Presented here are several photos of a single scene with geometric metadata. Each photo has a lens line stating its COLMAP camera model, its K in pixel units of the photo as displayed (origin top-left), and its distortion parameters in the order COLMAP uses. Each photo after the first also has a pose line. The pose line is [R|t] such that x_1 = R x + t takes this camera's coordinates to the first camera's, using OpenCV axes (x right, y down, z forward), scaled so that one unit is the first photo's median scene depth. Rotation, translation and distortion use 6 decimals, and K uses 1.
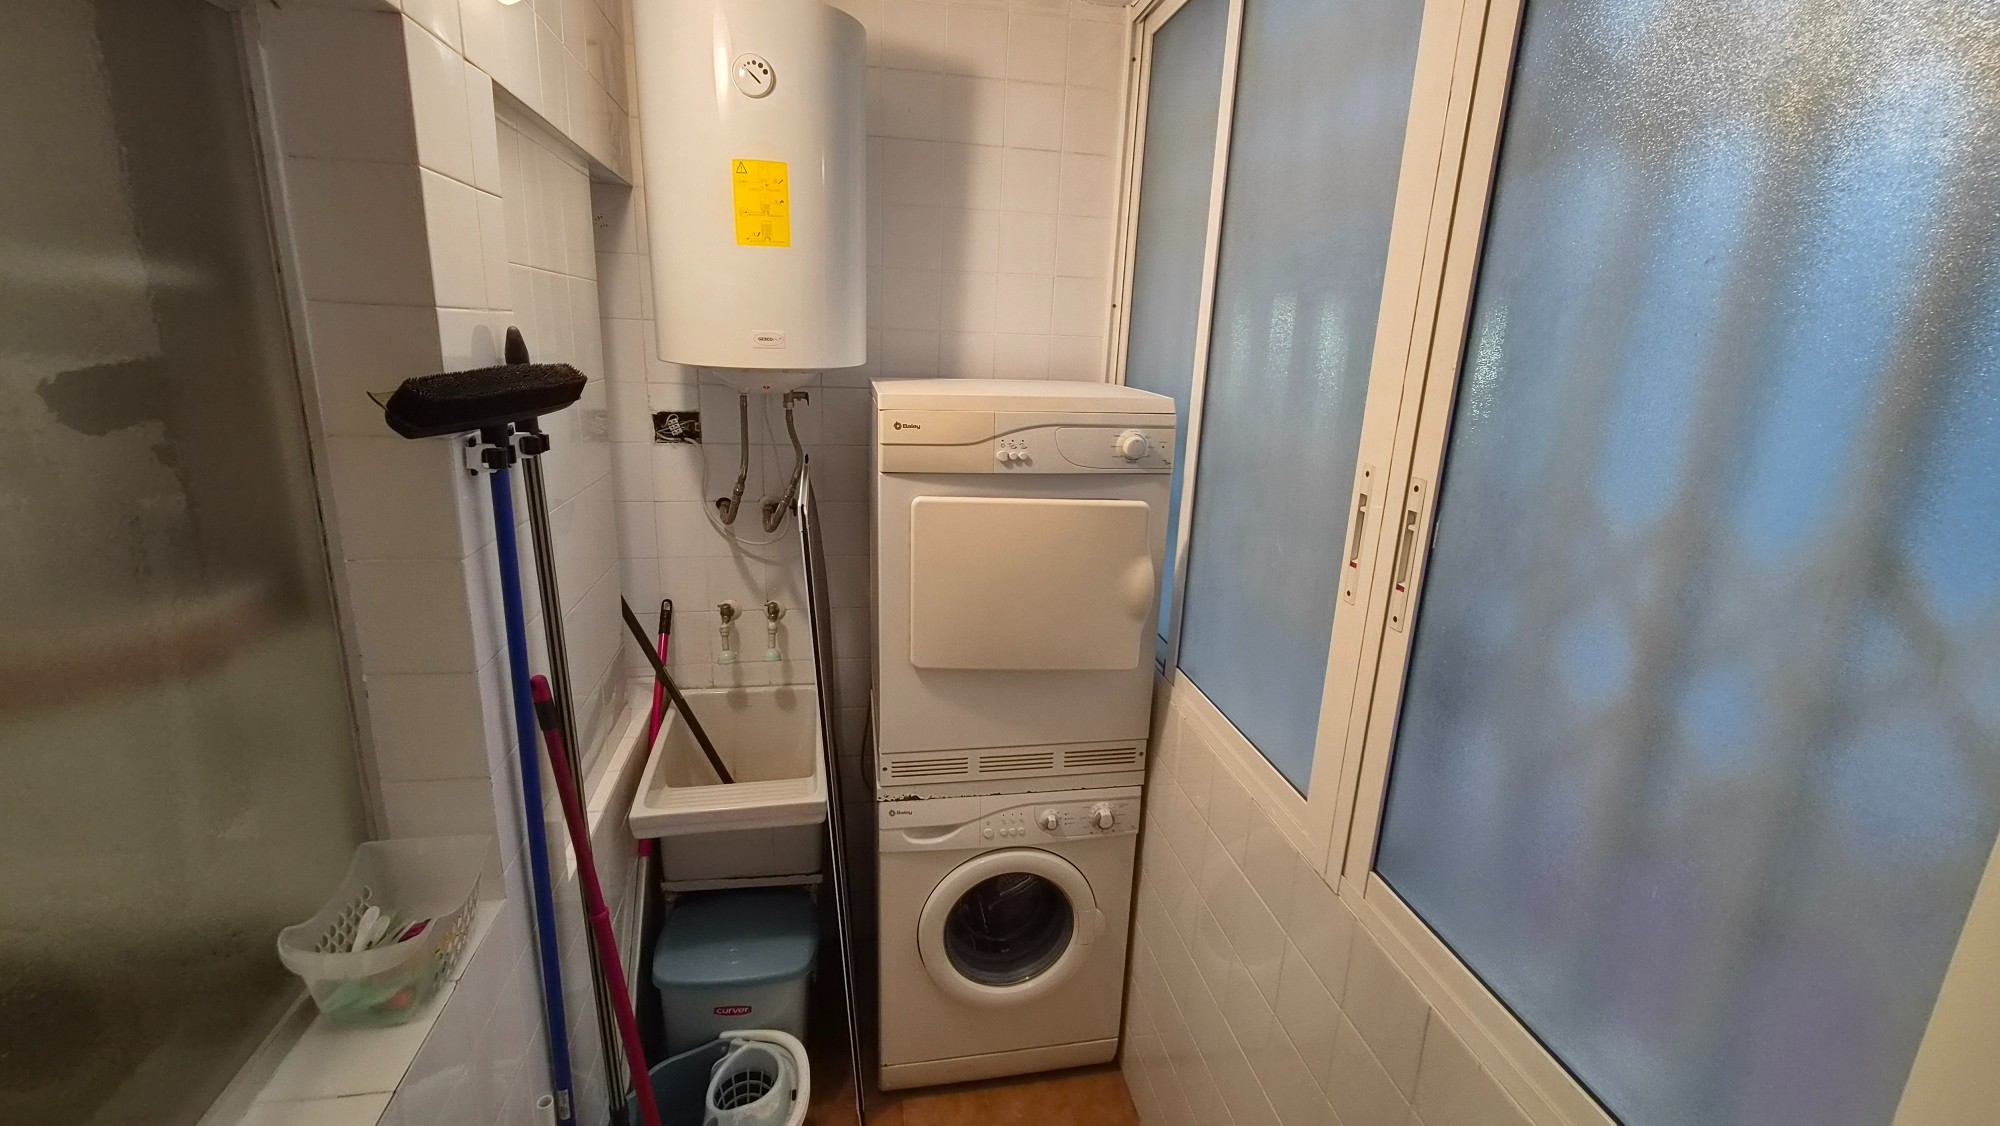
lens RADIAL K [[815.4, 0, 993.9], [0, 815.4, 549.0], [0, 0, 1]] dist [-0.001459, 0.000417]
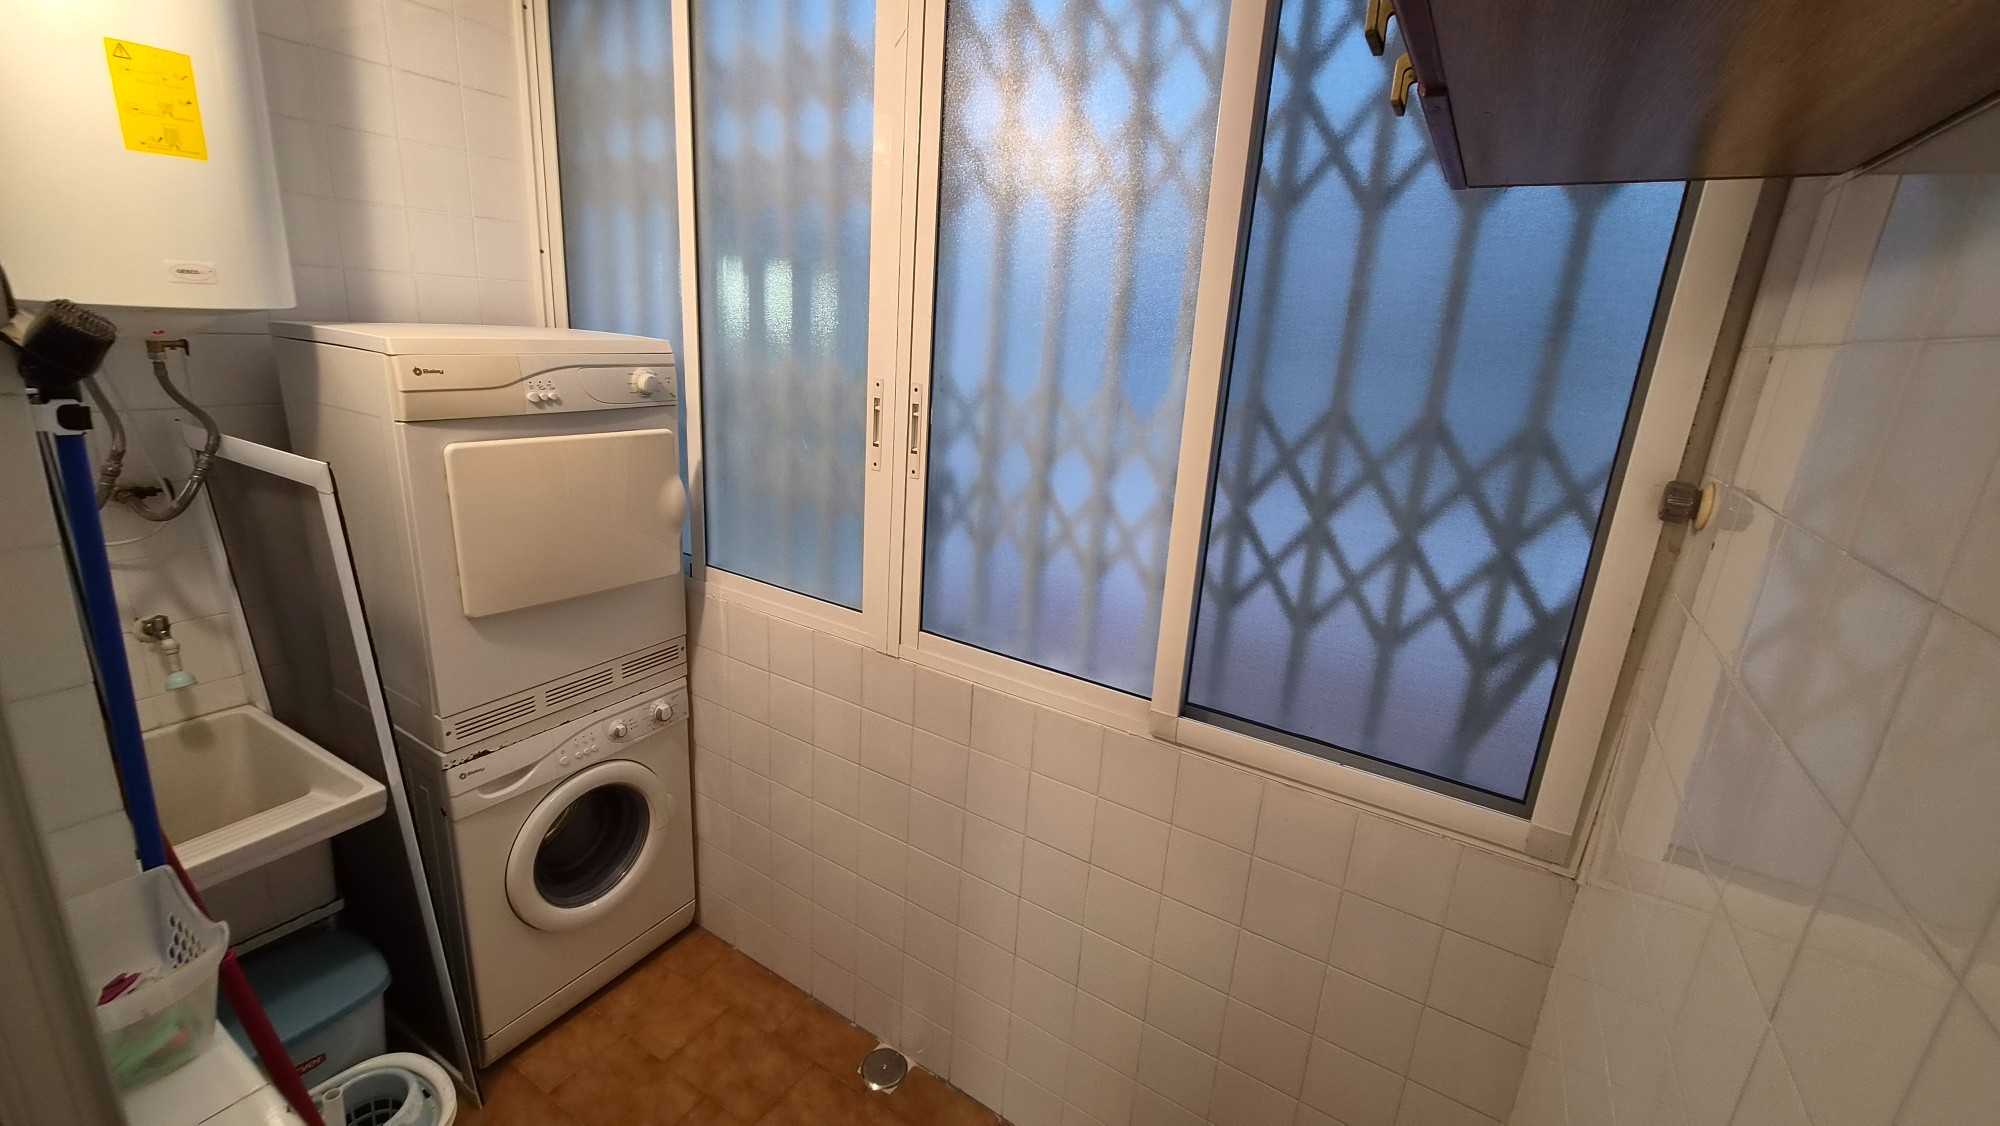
lens RADIAL K [[815.4, 0, 995.0], [0, 815.4, 557.4], [0, 0, 1]] dist [-0.001459, 0.000417]
pose [[0.661578, -0.203257, 0.721804, -0.366992], [0.151579, 0.978942, 0.136734, 0.032508], [-0.734396, 0.018950, 0.678457, -0.137713]]
